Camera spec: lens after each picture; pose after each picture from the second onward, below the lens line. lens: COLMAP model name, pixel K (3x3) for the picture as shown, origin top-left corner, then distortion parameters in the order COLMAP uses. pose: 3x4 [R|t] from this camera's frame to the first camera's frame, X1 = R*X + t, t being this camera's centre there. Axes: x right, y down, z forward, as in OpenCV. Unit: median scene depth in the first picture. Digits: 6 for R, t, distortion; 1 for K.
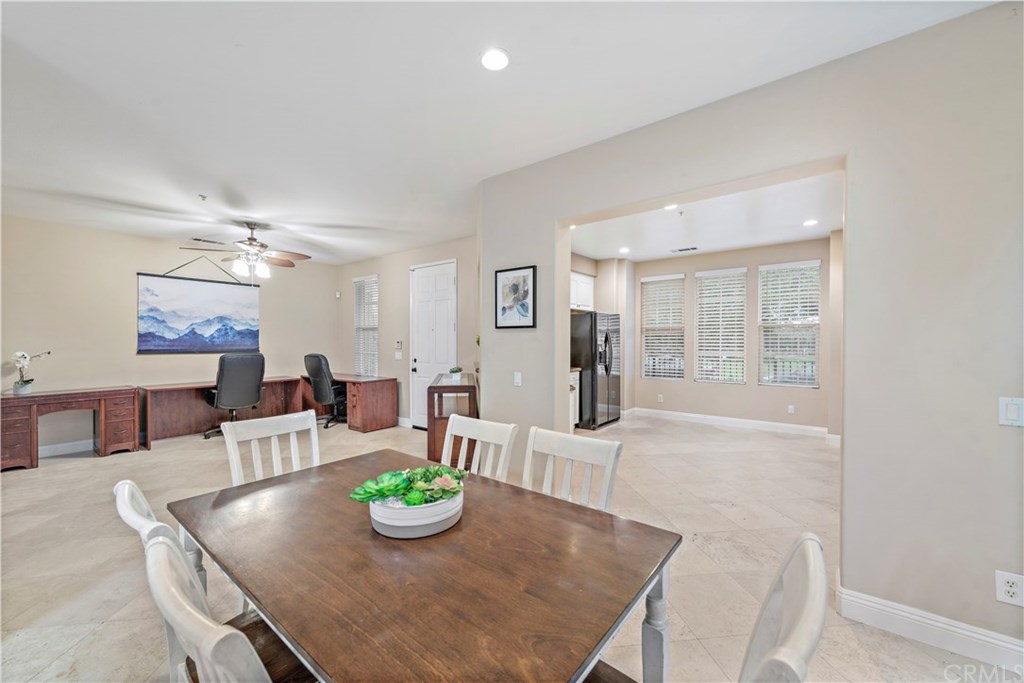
lens RADIAL K [[400.2, 0, 513.1], [0, 400.2, 345.6], [0, 0, 1]] dist [0.013835, -0.003399]
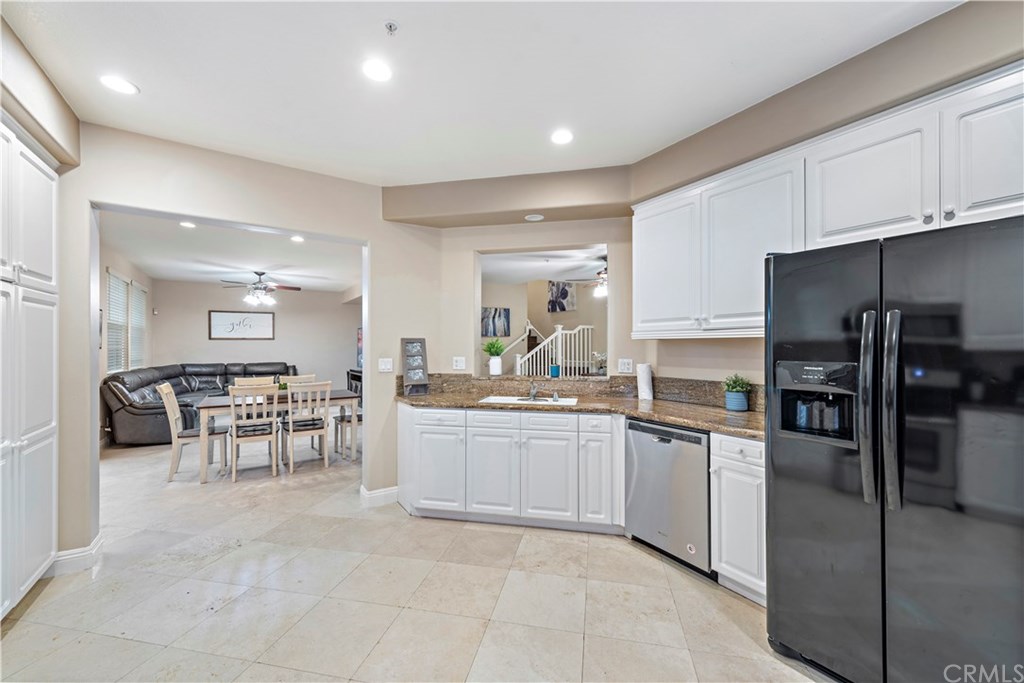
lens RADIAL K [[400.2, 0, 511.9], [0, 400.2, 343.5], [0, 0, 1]] dist [0.013835, -0.003399]
pose [[-0.317217, -0.003412, -0.948347, 0.557070], [-0.011513, 0.999934, 0.000254, -0.015375], [0.948283, 0.010999, -0.317235, 0.914948]]
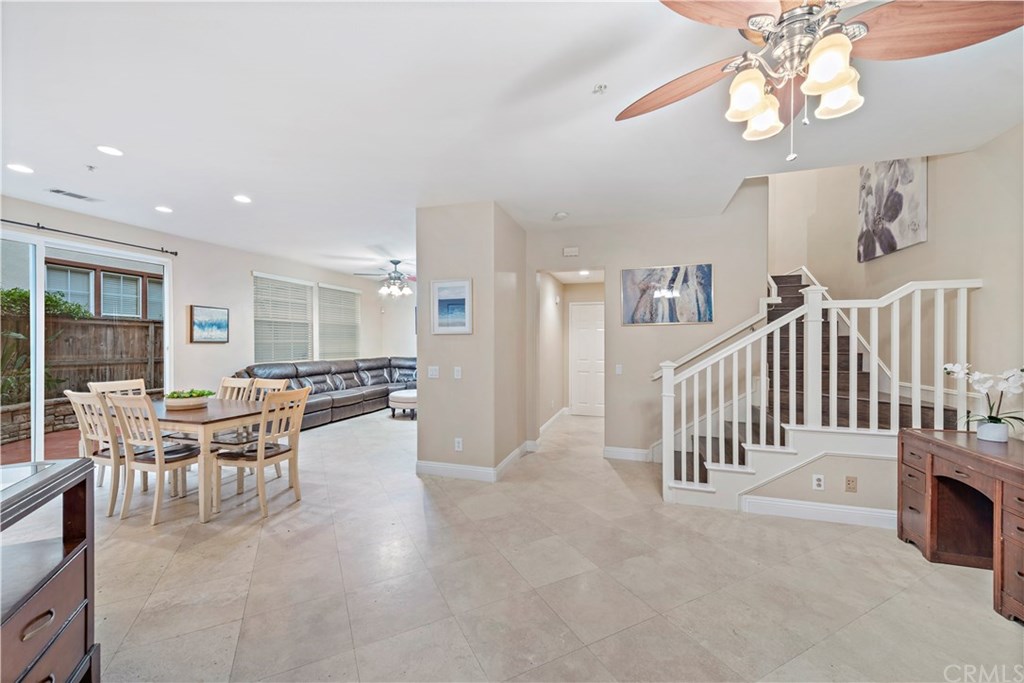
lens RADIAL K [[400.2, 0, 512.0], [0, 400.2, 344.0], [0, 0, 1]] dist [0.013835, -0.003399]
pose [[-0.934540, 0.001846, -0.355854, -0.298630], [-0.006326, 0.999742, 0.021799, -0.016251], [0.355803, 0.022623, -0.934287, 0.978251]]
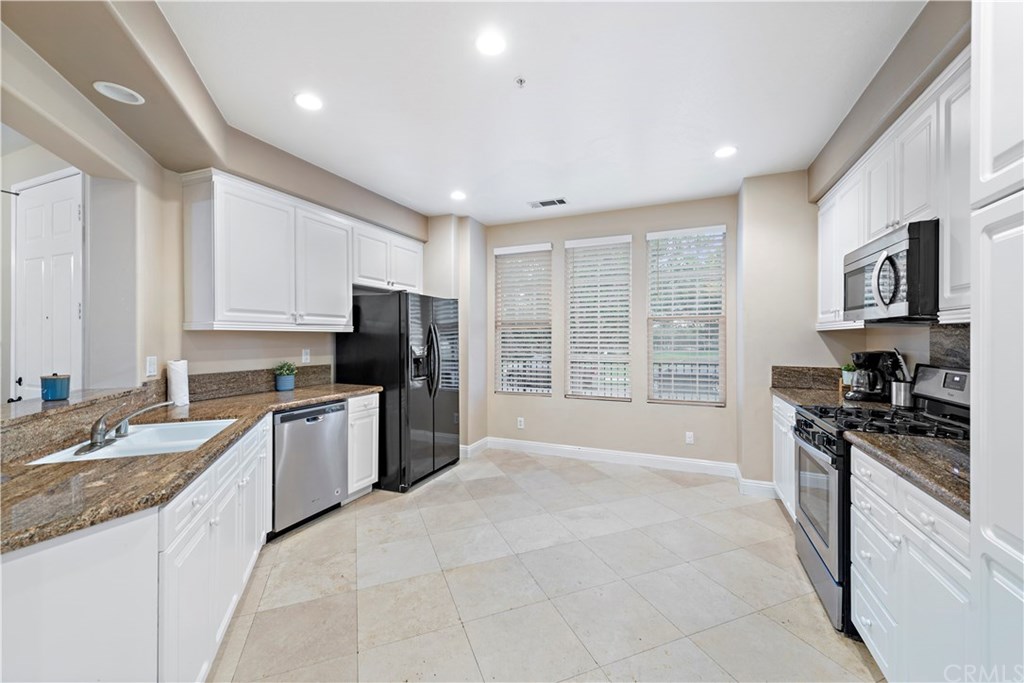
lens RADIAL K [[400.2, 0, 514.4], [0, 400.2, 338.4], [0, 0, 1]] dist [0.013835, -0.003399]
pose [[0.966838, -0.000465, 0.255389, 0.214207], [0.003727, 0.999918, -0.012290, -0.006917], [-0.255362, 0.012834, 0.966760, 0.395618]]
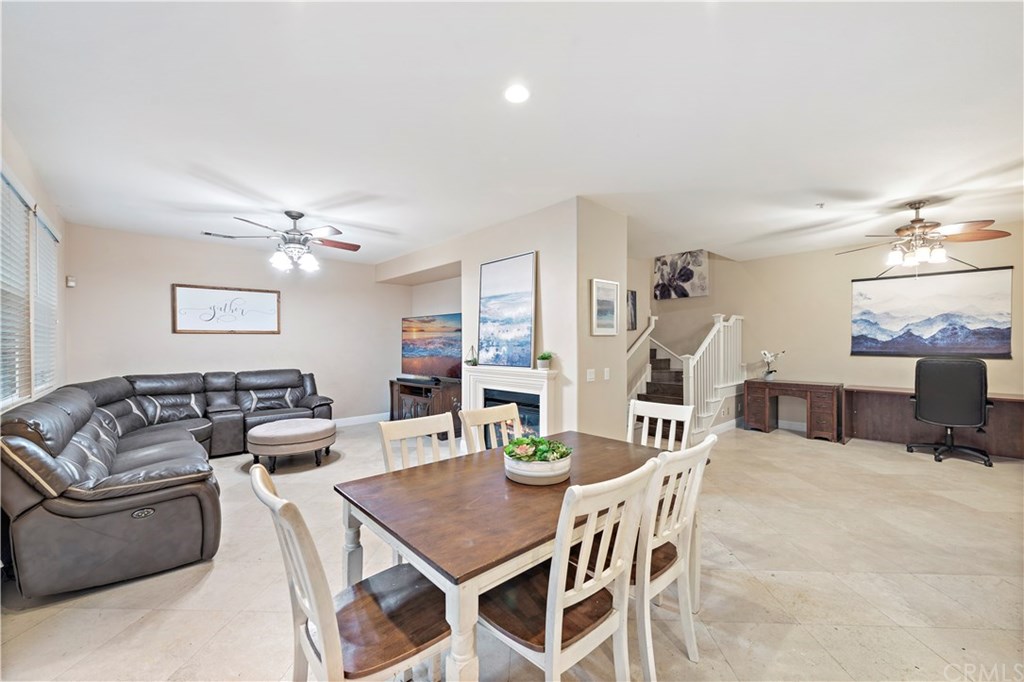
lens RADIAL K [[400.2, 0, 514.9], [0, 400.2, 345.2], [0, 0, 1]] dist [0.013835, -0.003399]
pose [[-0.159168, 0.004816, -0.987240, 0.252638], [-0.010379, 0.999925, 0.006551, -0.003651], [0.987197, 0.011289, -0.159106, 0.259437]]
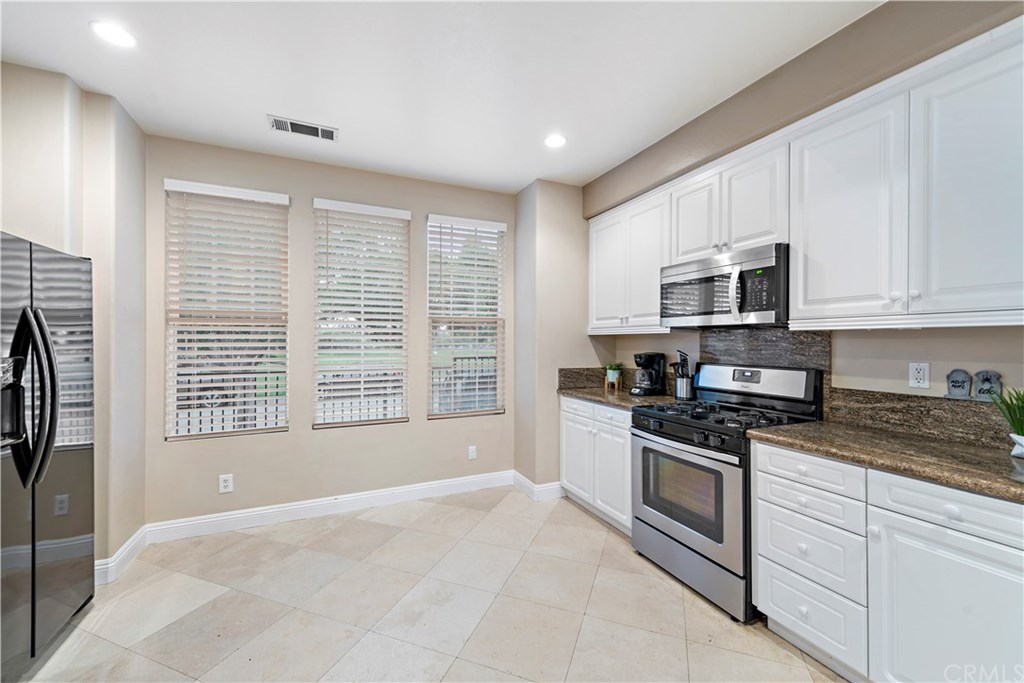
lens RADIAL K [[400.2, 0, 507.0], [0, 400.2, 340.6], [0, 0, 1]] dist [0.013835, -0.003399]
pose [[0.466099, 0.001015, 0.884732, 0.159082], [0.010940, 0.999916, -0.006911, -0.011215], [-0.884665, 0.012900, 0.466049, 0.651105]]
